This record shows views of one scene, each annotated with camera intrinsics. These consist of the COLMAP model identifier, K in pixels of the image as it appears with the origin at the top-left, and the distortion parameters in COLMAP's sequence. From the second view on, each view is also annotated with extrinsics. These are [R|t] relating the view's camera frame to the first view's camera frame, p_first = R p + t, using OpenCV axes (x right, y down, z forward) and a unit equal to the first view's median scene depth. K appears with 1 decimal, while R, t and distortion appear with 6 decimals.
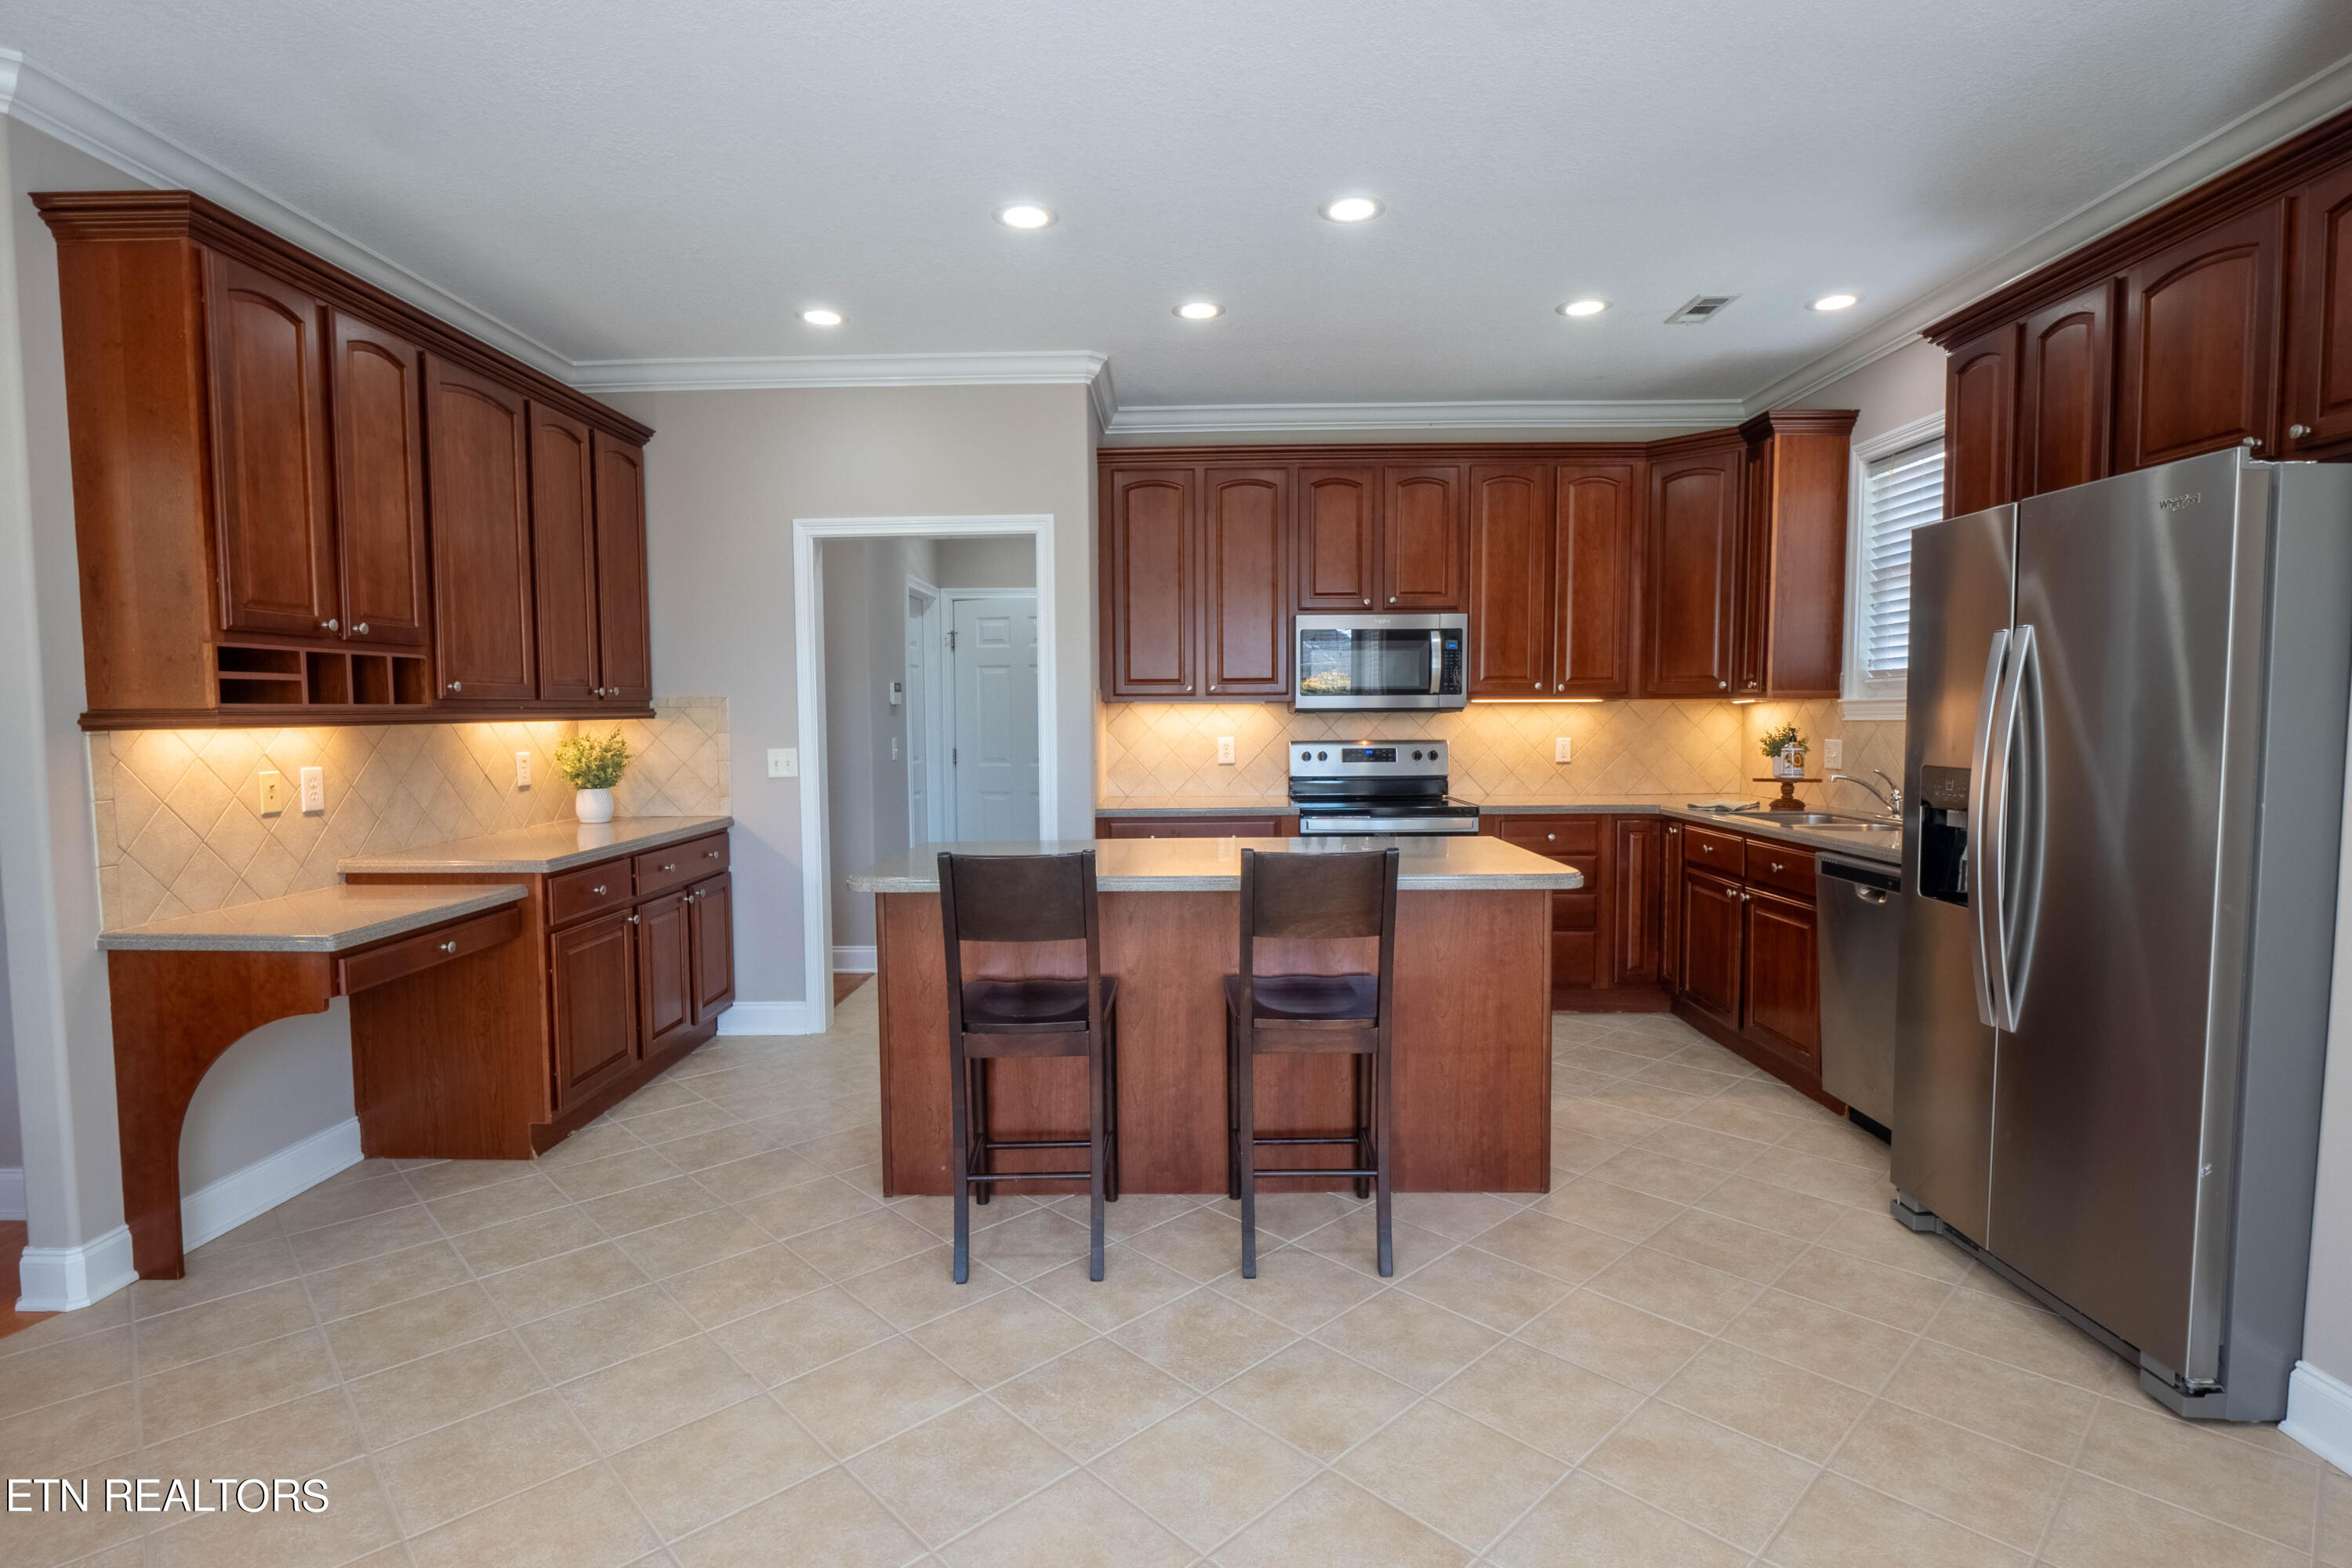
lens RADIAL K [[1142.6, 0, 1160.9], [0, 1142.6, 782.1], [0, 0, 1]] dist [-0.011334, -0.001909]
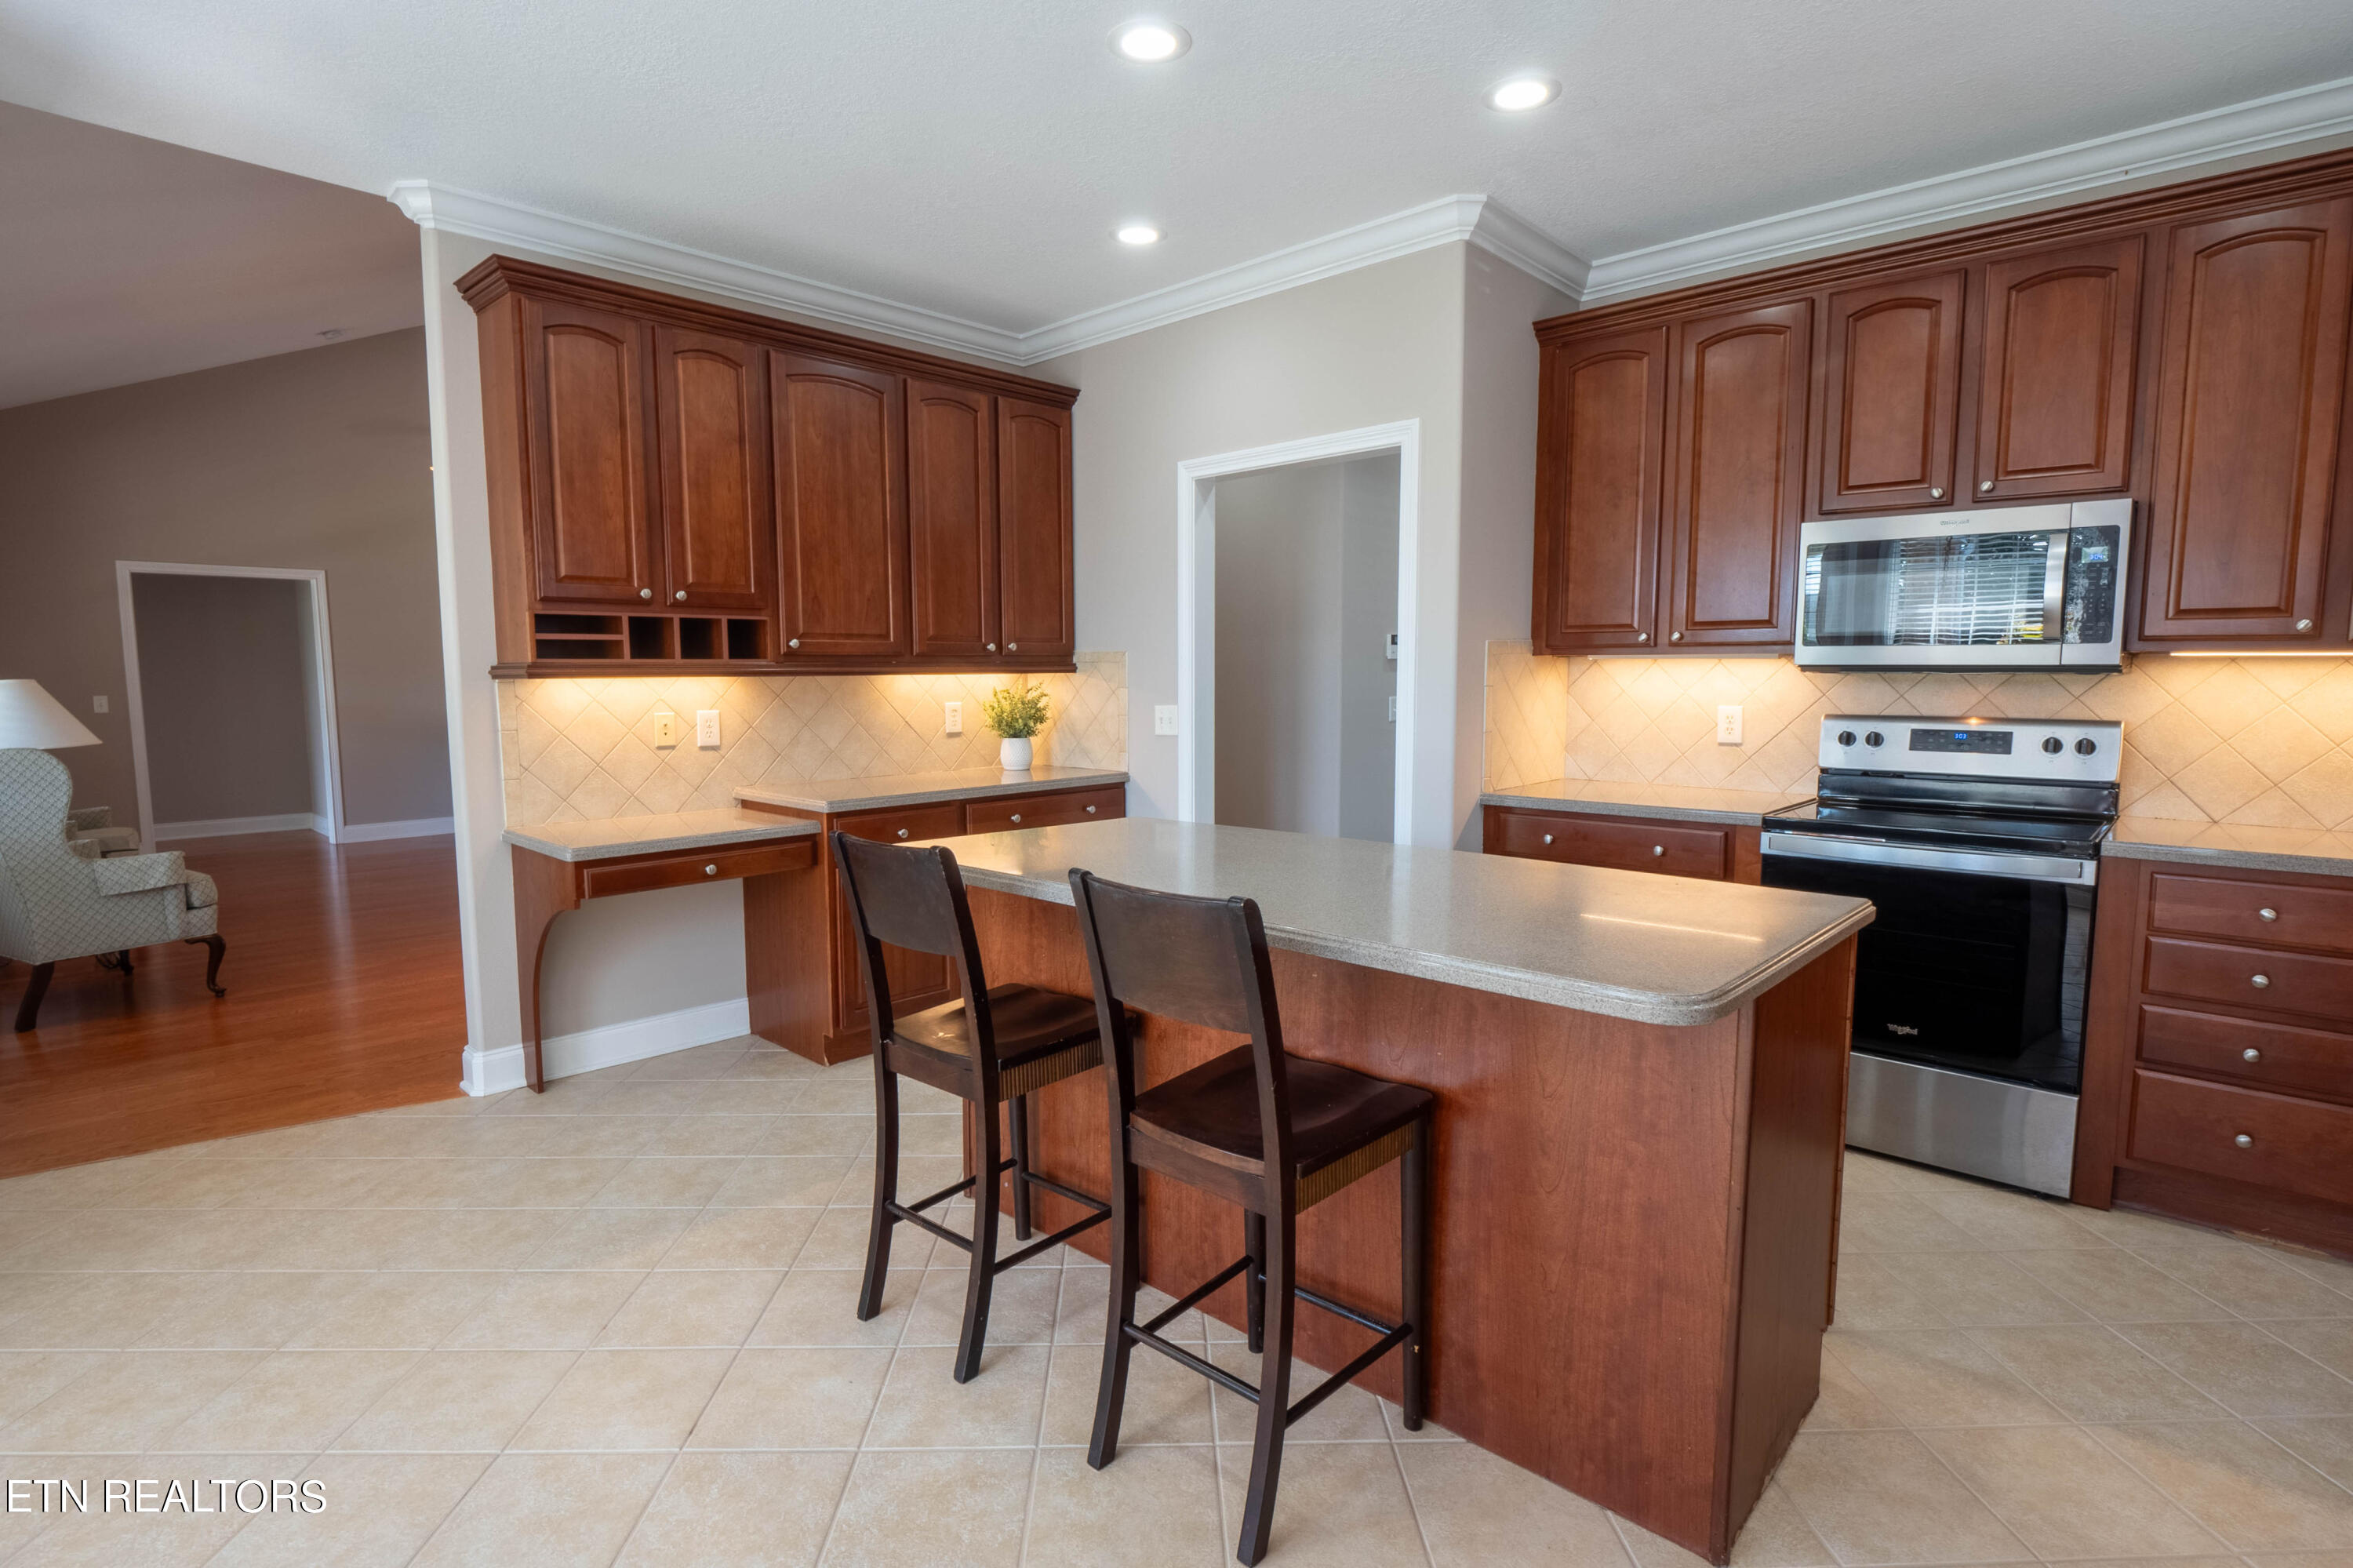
lens RADIAL K [[1143.1, 0, 1168.1], [0, 1143.1, 780.7], [0, 0, 1]] dist [-0.011334, -0.001909]
pose [[0.745631, 0.070295, -0.662641, 0.381841], [-0.044654, 0.997456, 0.055567, -0.023958], [0.664862, -0.011843, 0.746873, 0.347471]]
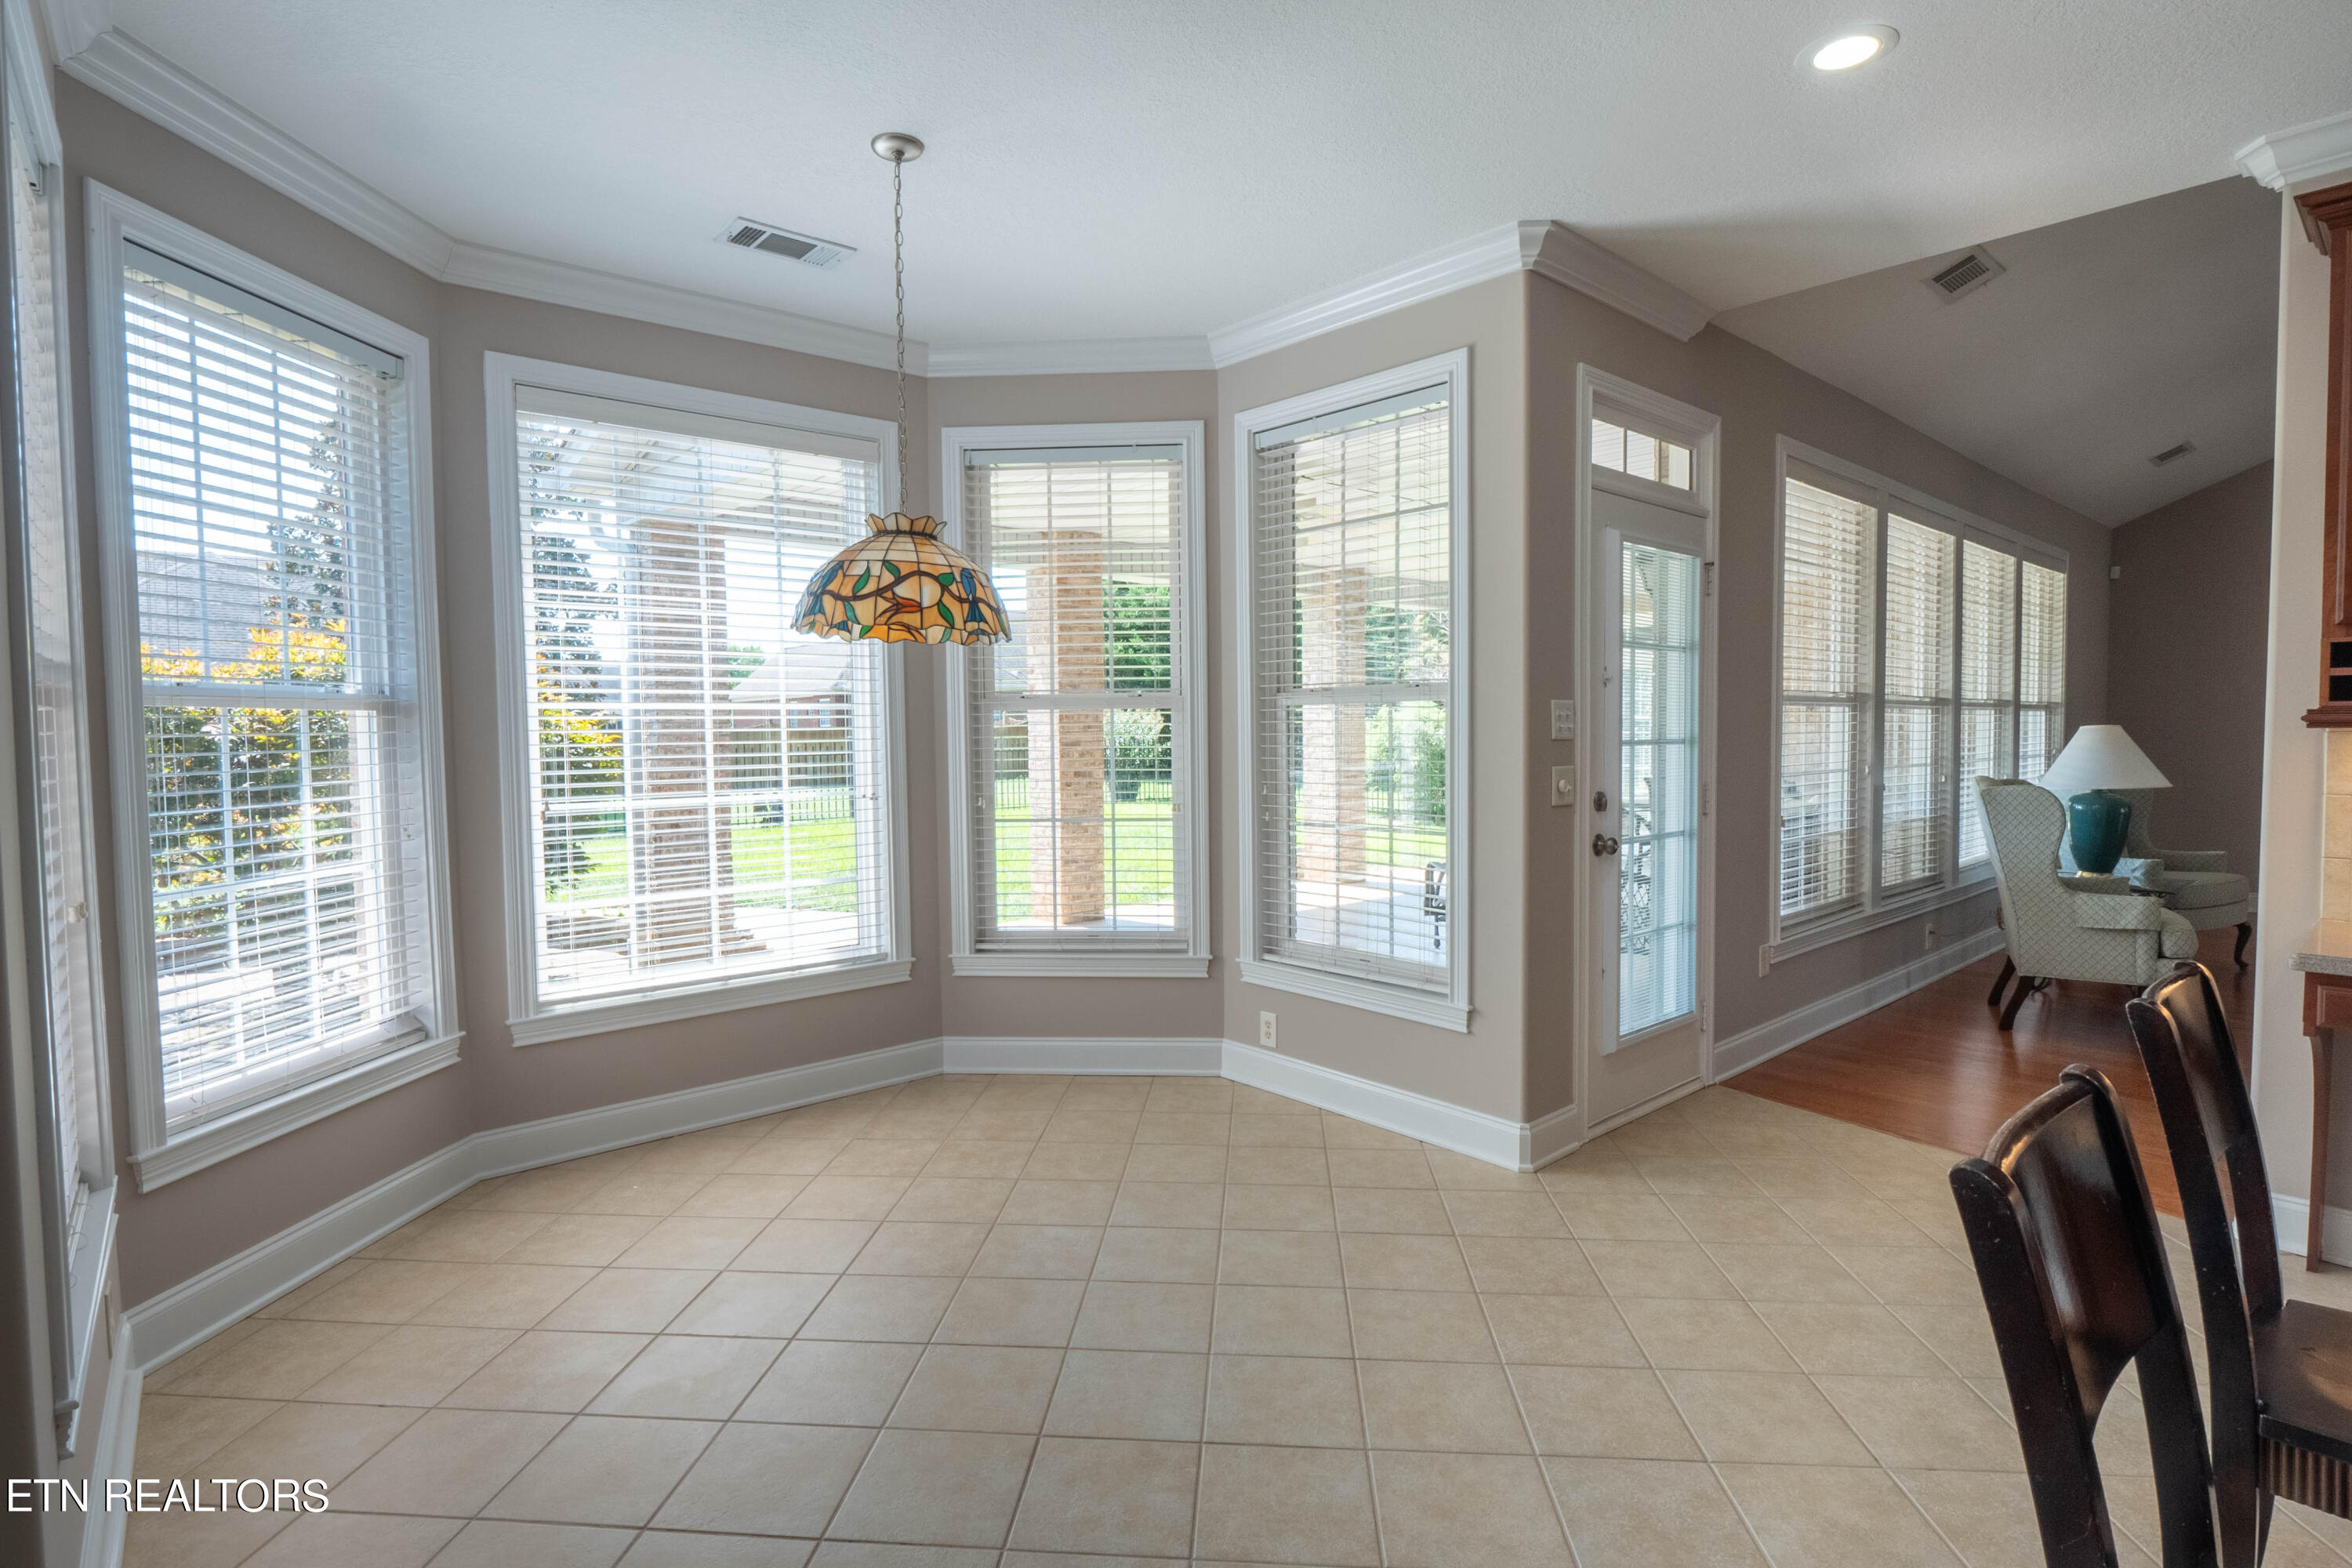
lens RADIAL K [[1142.6, 0, 1177.6], [0, 1142.6, 786.1], [0, 0, 1]] dist [-0.011334, -0.001909]
pose [[-0.739805, 0.048313, -0.671084, 0.374116], [-0.026154, 0.994600, 0.100435, -0.046639], [0.672313, 0.091854, -0.734546, 0.714179]]
